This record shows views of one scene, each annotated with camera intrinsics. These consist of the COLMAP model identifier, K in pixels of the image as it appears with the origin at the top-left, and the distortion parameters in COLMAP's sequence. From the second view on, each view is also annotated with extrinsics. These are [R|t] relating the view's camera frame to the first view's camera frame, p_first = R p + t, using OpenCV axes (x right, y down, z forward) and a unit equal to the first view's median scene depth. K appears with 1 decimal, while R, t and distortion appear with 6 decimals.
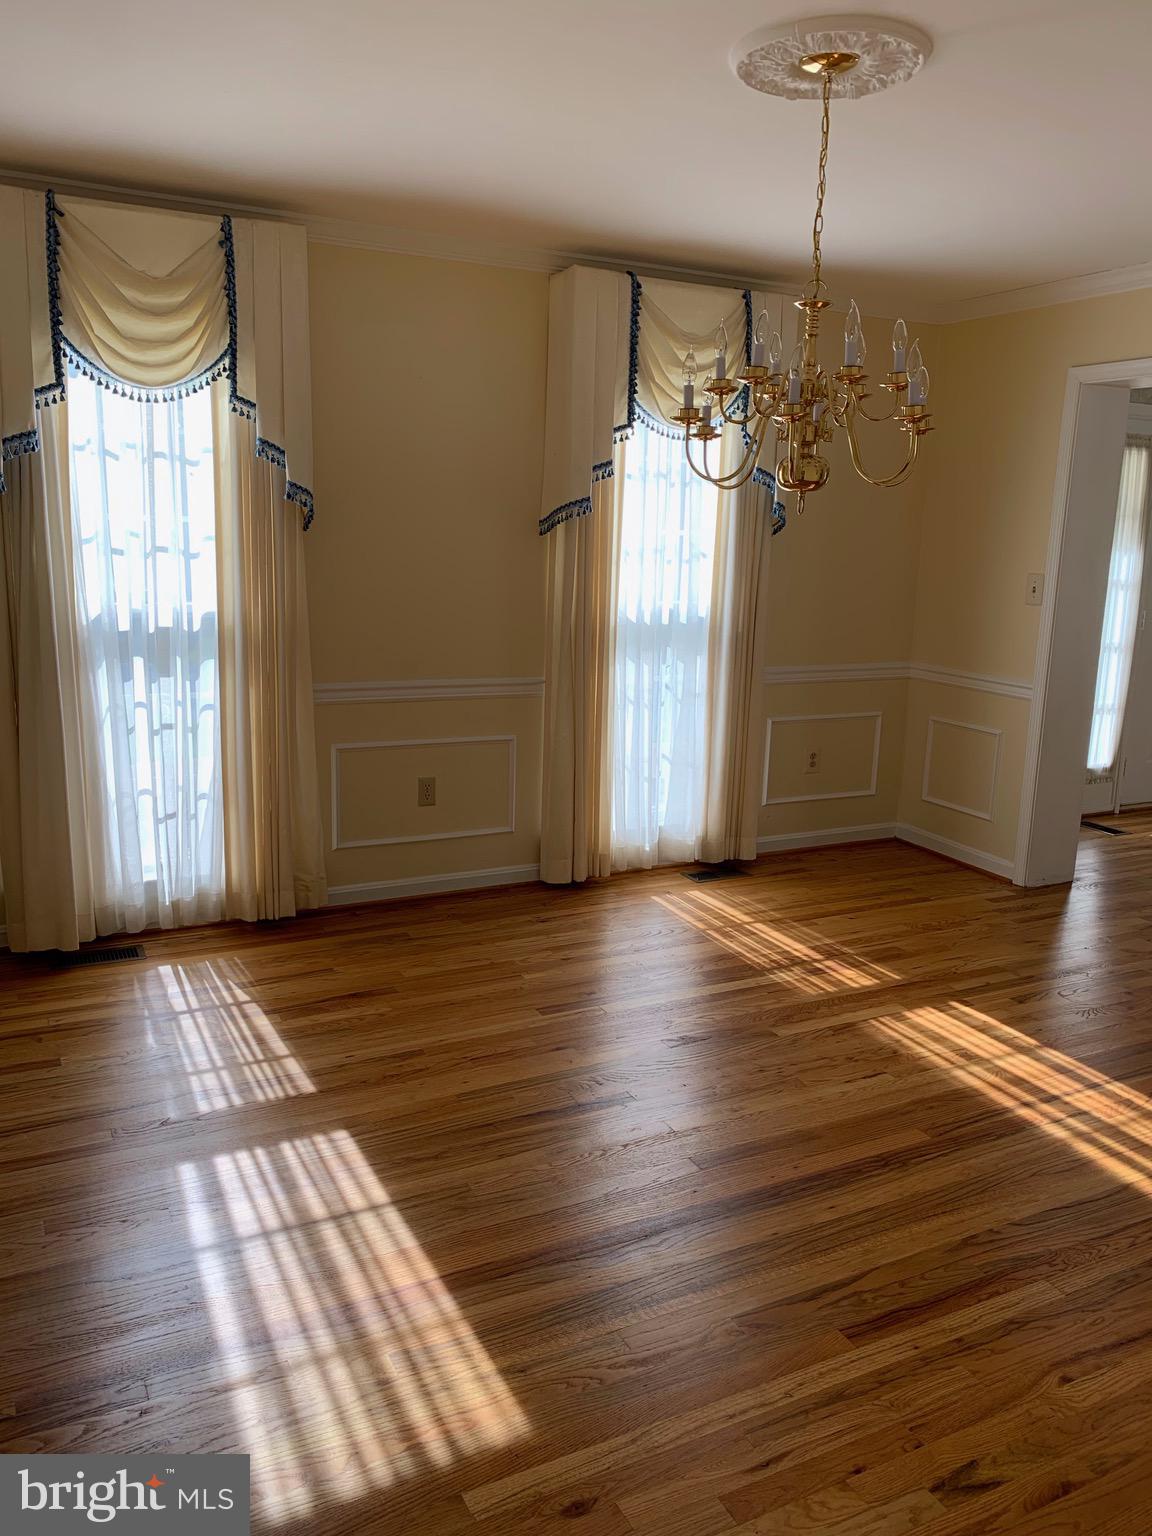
lens RADIAL K [[1188.2, 0, 583.0], [0, 1188.2, 767.6], [0, 0, 1]] dist [0.056262, -0.078543]
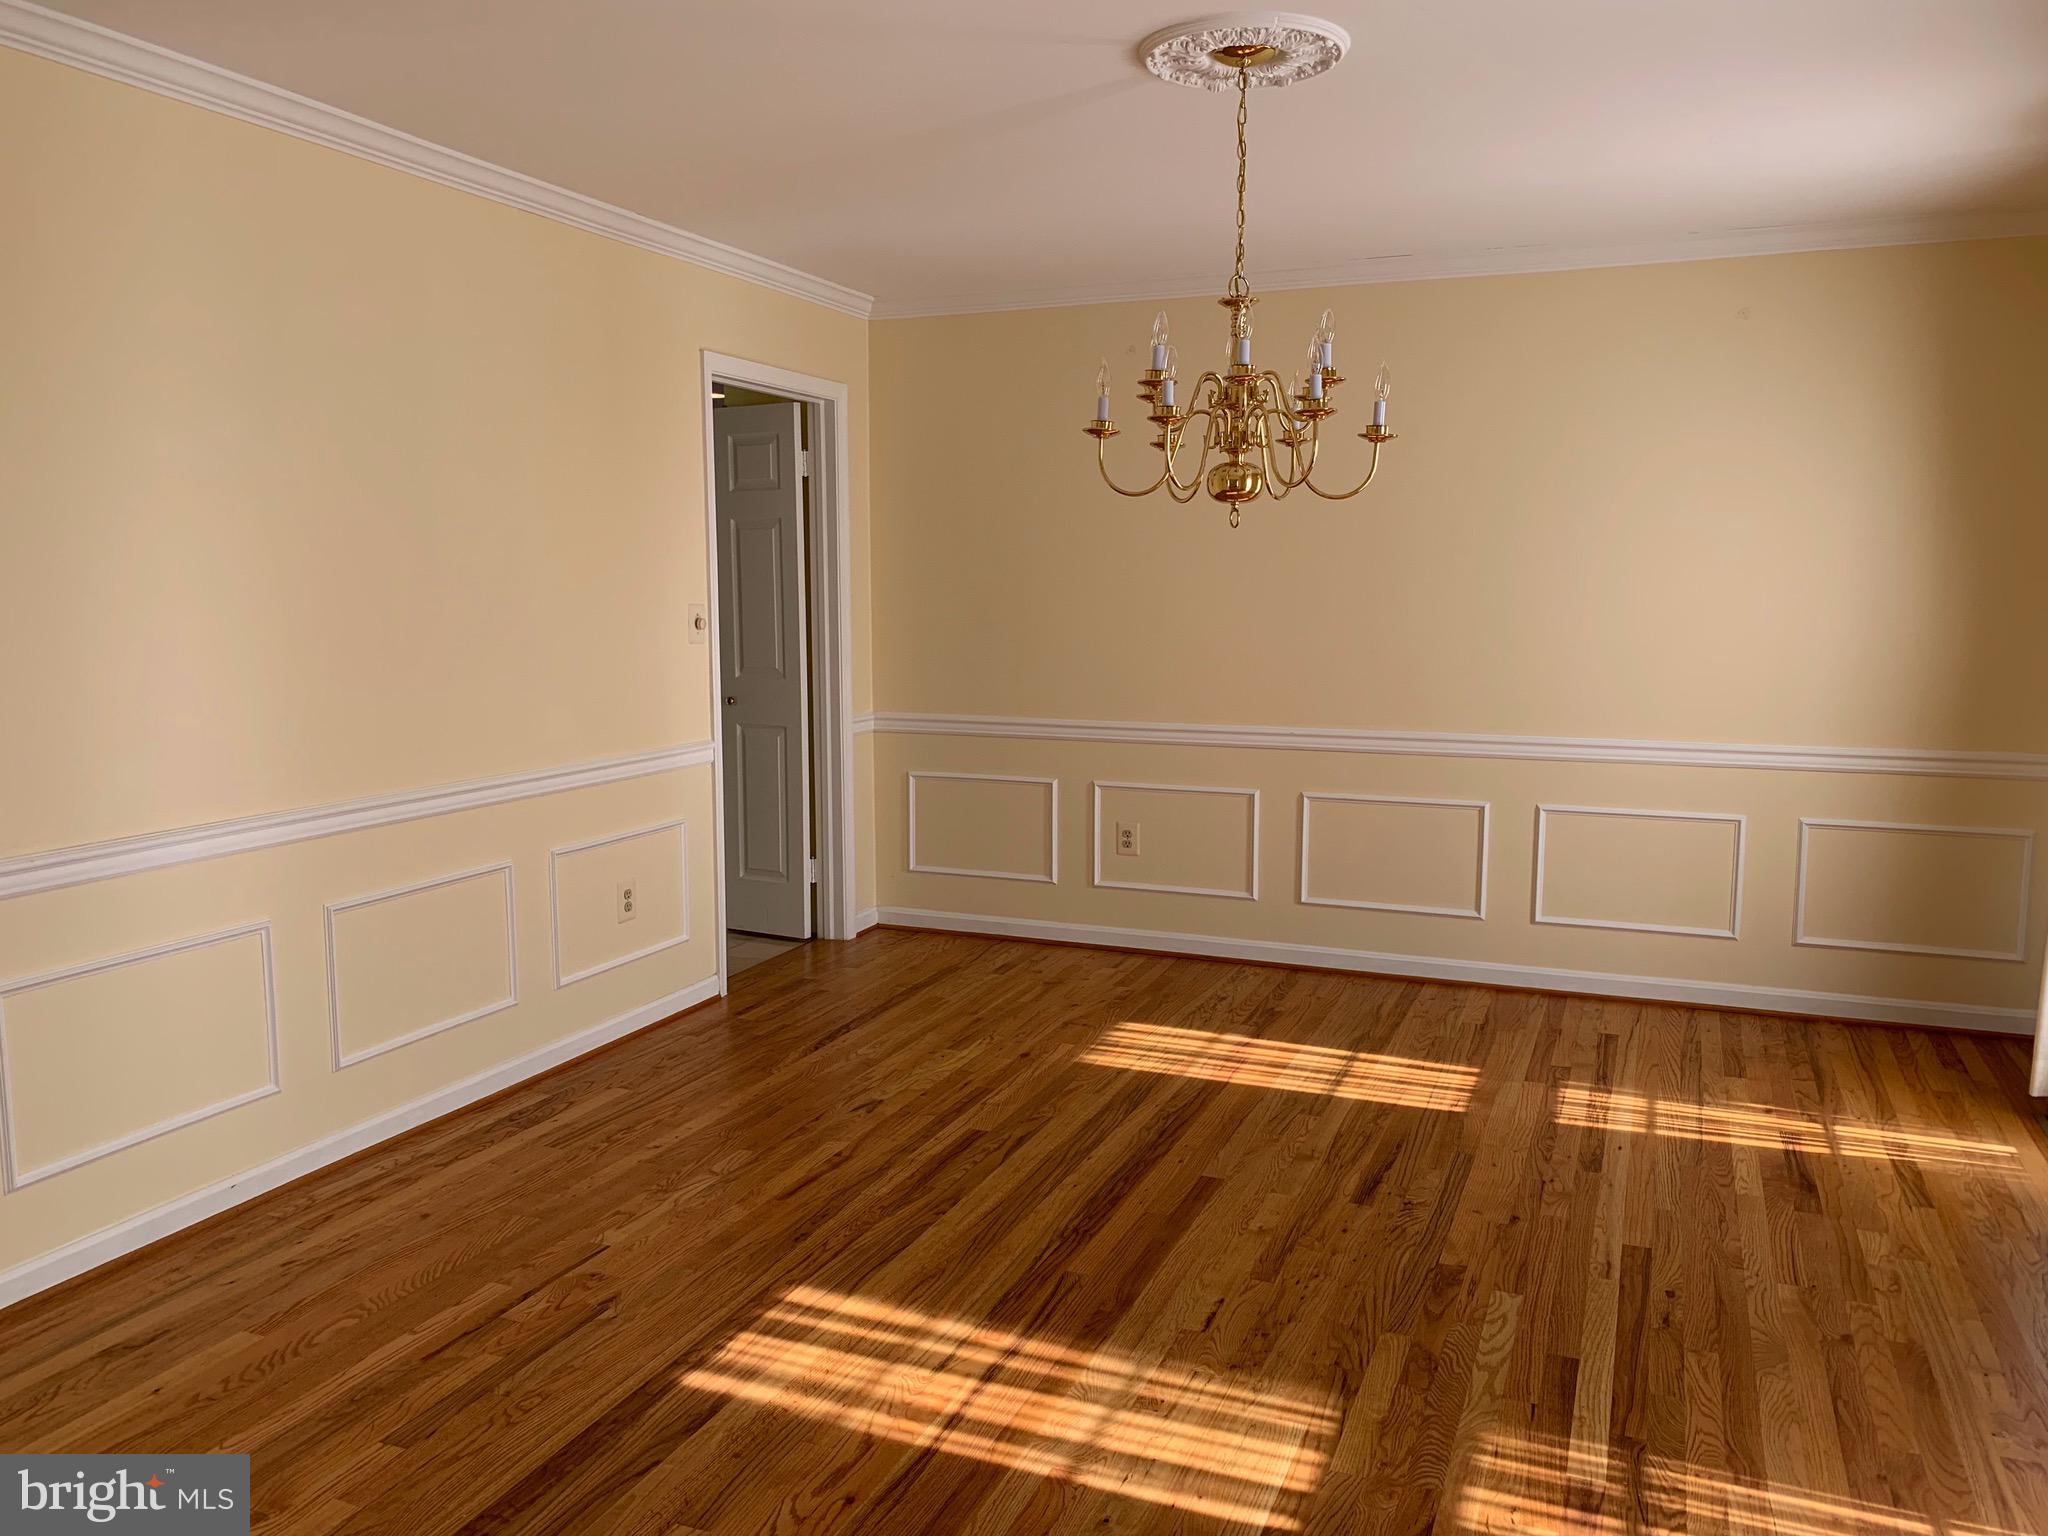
lens RADIAL K [[1584.2, 0, 1000.2], [0, 1584.2, 767.7], [0, 0, 1]] dist [0.056262, -0.078543]
pose [[-0.775498, 0.040967, -0.630019, 0.924722], [-0.153367, 0.955778, 0.250932, -0.264440], [0.612438, 0.291221, -0.734921, 1.548542]]
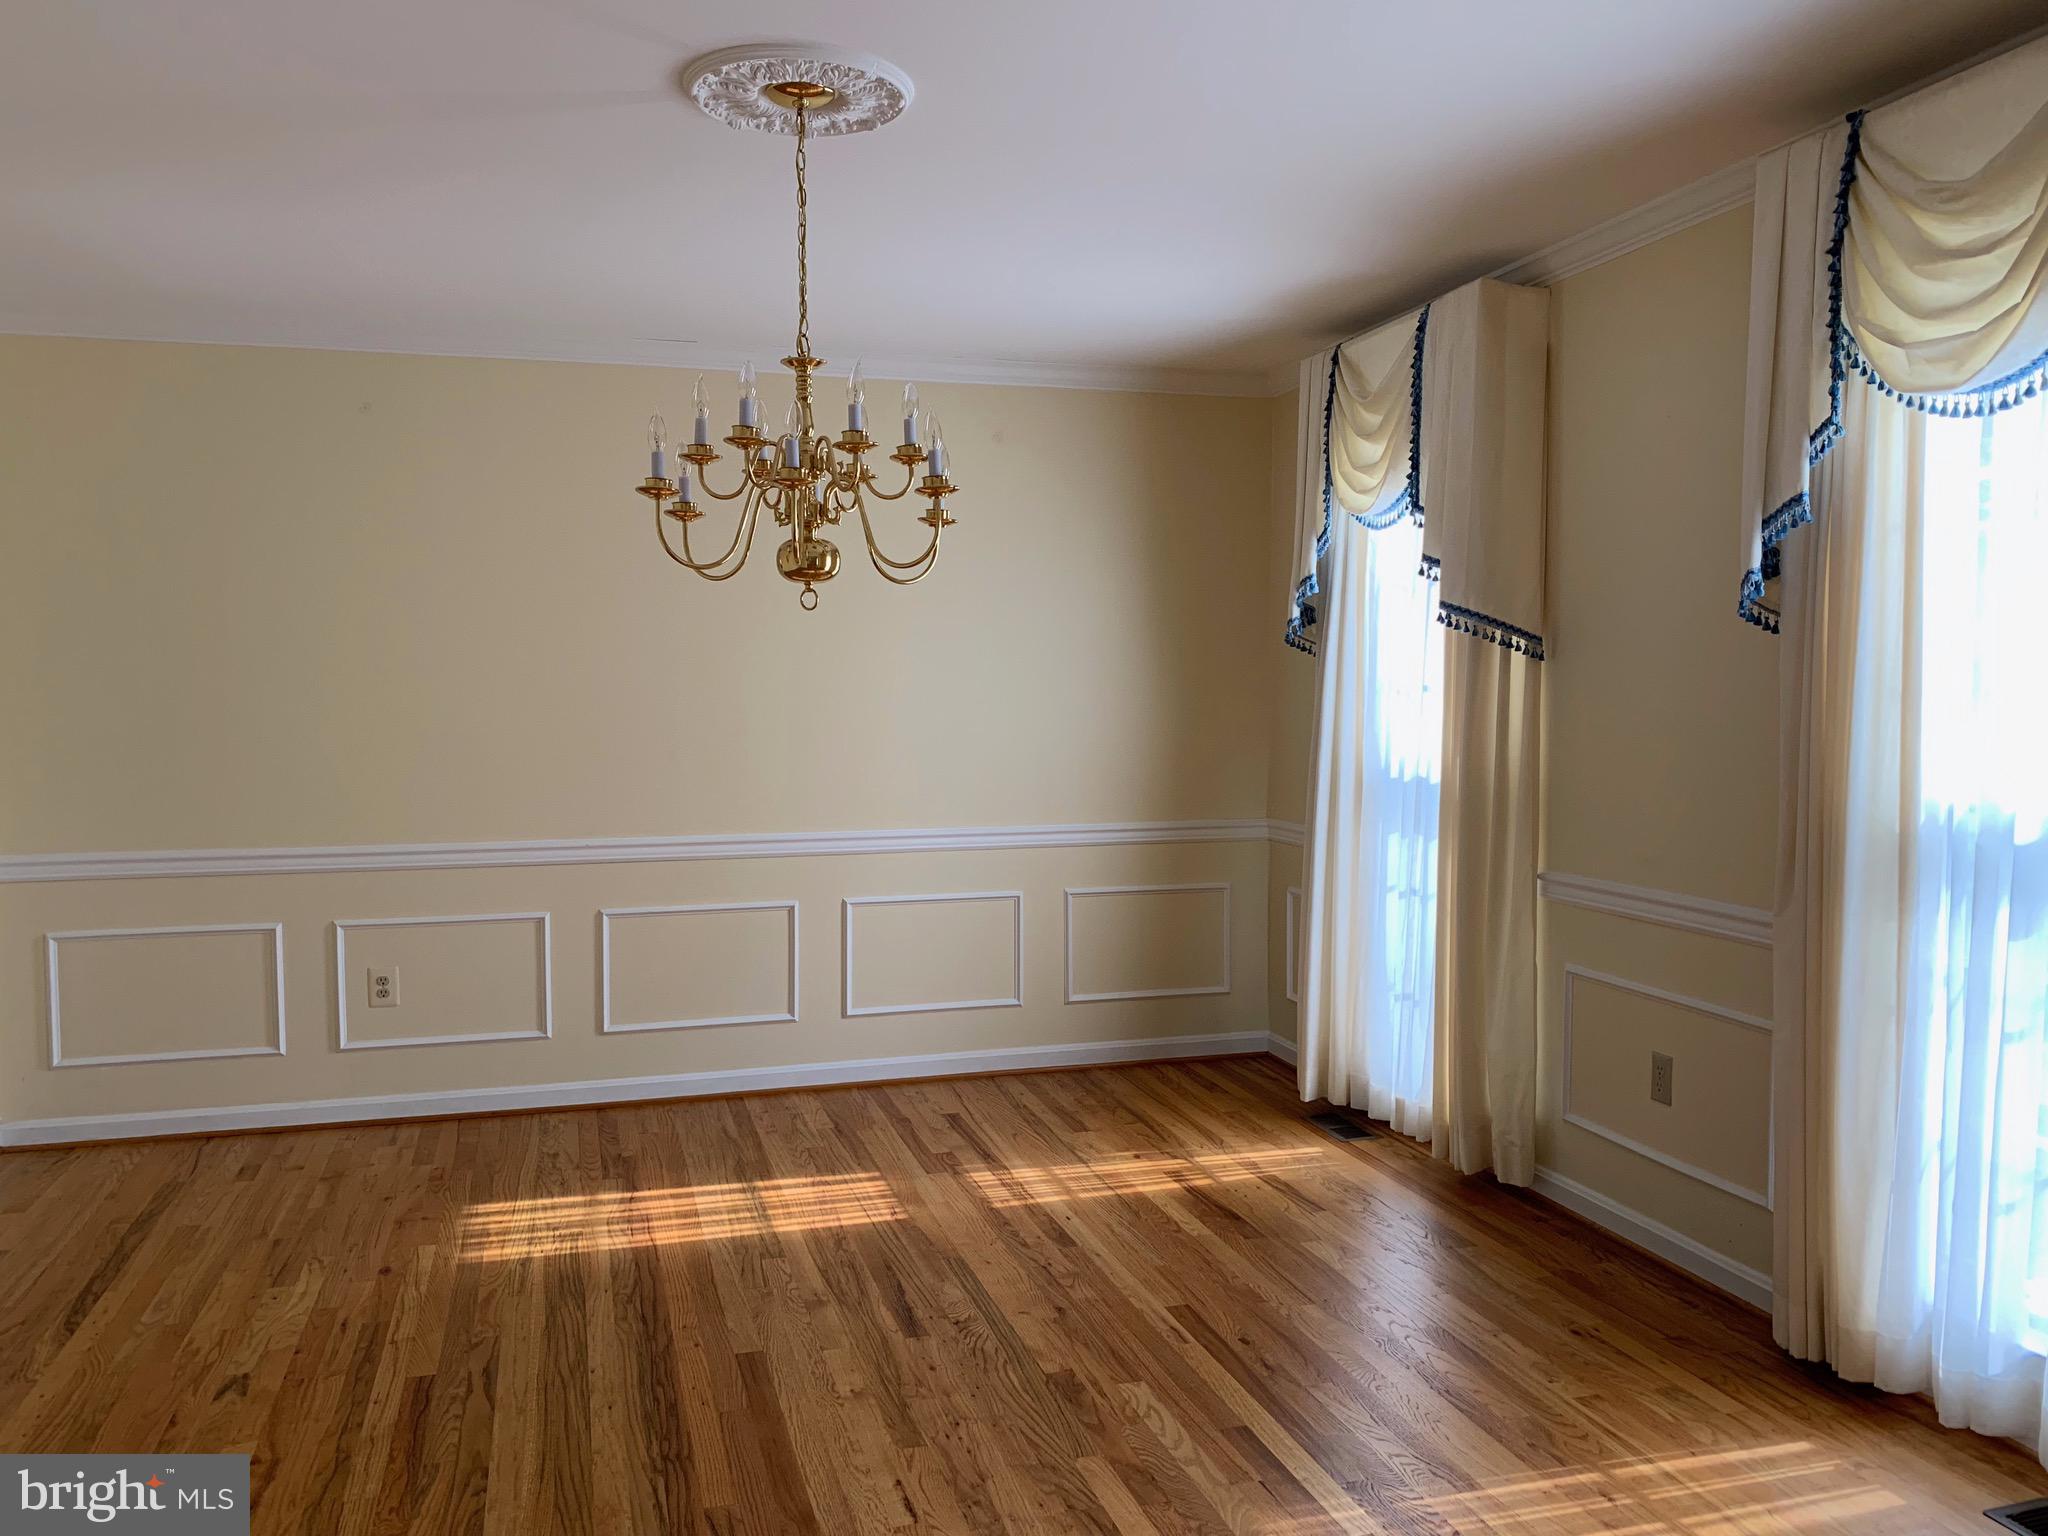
lens RADIAL K [[1611.4, 0, 1013.7], [0, 1611.4, 782.9], [0, 0, 1]] dist [0.067525, -0.101927]
pose [[-0.215154, 0.029652, -0.976130, 1.045862], [-0.196663, 0.977746, 0.073049, -0.173636], [0.956573, 0.207686, -0.204534, 1.174395]]
